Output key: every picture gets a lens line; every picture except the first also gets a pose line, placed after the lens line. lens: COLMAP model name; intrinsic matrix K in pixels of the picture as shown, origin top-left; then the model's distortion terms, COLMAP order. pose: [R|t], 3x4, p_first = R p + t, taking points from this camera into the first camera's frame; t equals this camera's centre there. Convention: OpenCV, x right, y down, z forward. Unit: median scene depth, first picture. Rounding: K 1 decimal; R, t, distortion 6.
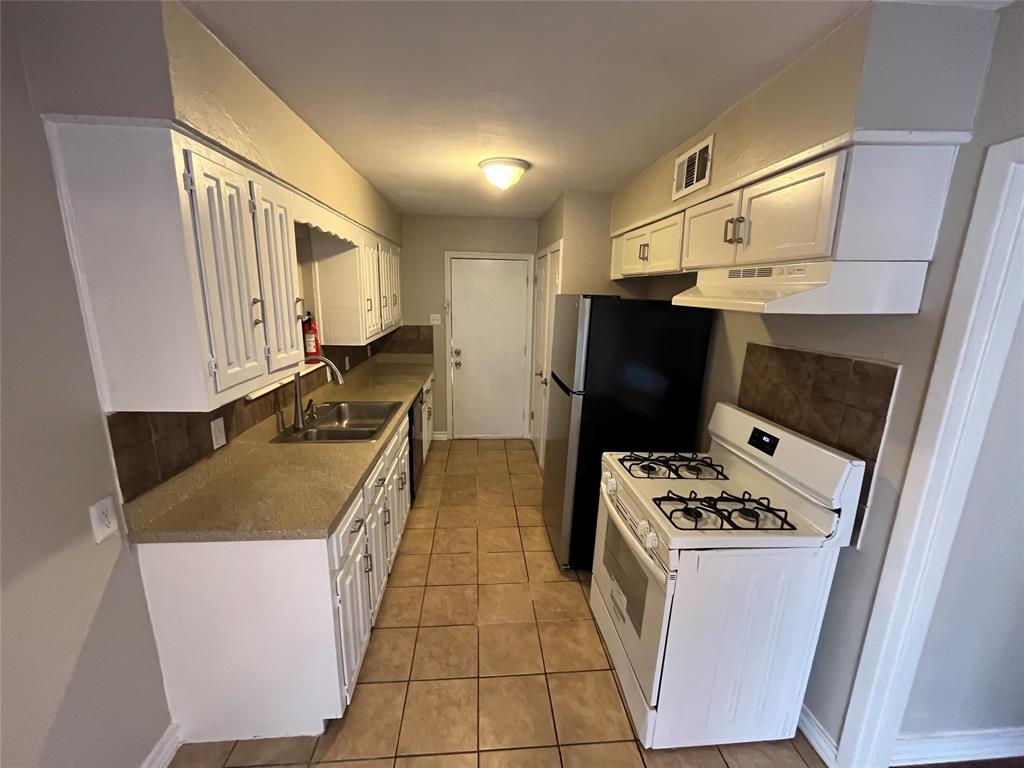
lens RADIAL K [[414.1, 0, 513.2], [0, 414.1, 385.8], [0, 0, 1]] dist [-0.002628, 0.000956]
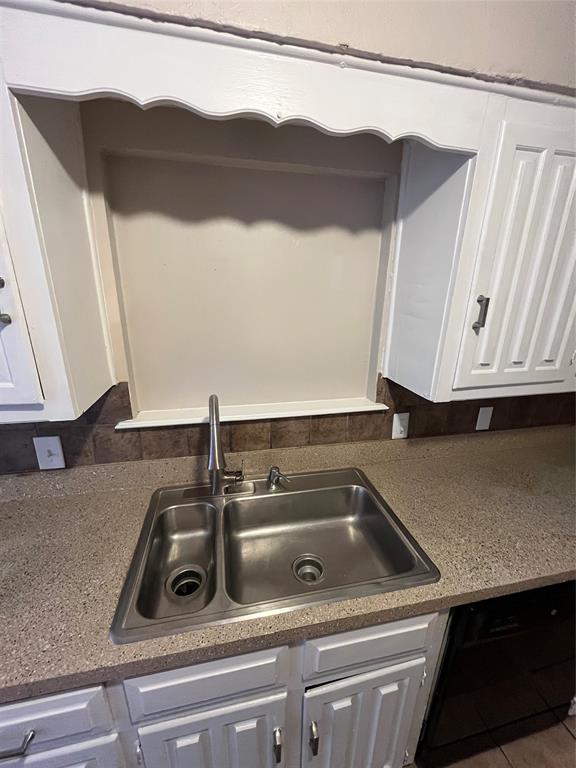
lens RADIAL K [[310.6, 0, 284.8], [0, 310.6, 386.5], [0, 0, 1]] dist [-0.002628, 0.000956]
pose [[0.123516, 0.311159, -0.942297, -0.078915], [-0.235442, 0.931644, 0.276779, -0.185832], [0.964008, 0.187670, 0.188333, 0.849135]]
